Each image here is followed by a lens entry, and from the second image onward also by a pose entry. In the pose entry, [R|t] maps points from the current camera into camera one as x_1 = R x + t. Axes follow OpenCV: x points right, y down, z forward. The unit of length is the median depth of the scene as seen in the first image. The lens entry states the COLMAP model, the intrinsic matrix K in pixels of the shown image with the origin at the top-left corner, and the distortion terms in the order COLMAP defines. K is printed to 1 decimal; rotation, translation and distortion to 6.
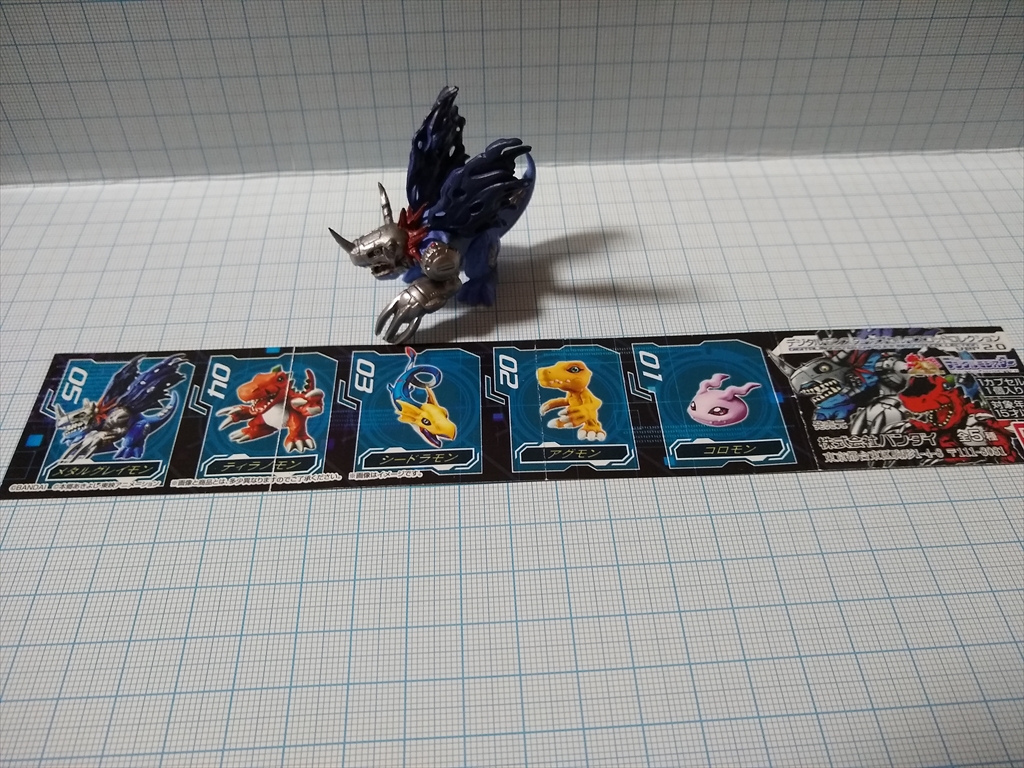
lens RADIAL K [[877.8, 0, 513.2], [0, 877.8, 383.7], [0, 0, 1]] dist [-0.031023, -0.012966]
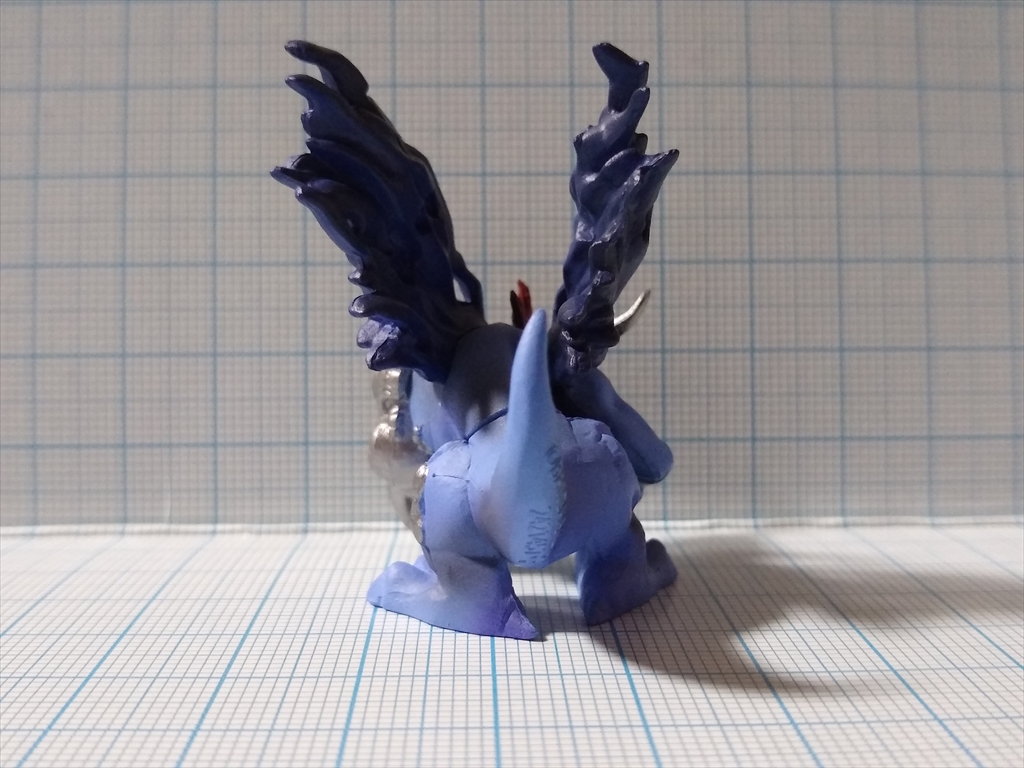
lens RADIAL K [[877.8, 0, 508.3], [0, 877.8, 384.7], [0, 0, 1]] dist [-0.031023, -0.012966]
pose [[0.999491, -0.000991, -0.031890, -0.095463], [-0.021483, 0.718085, -0.695624, -0.026541], [0.023589, 0.695955, 0.717698, 0.741270]]
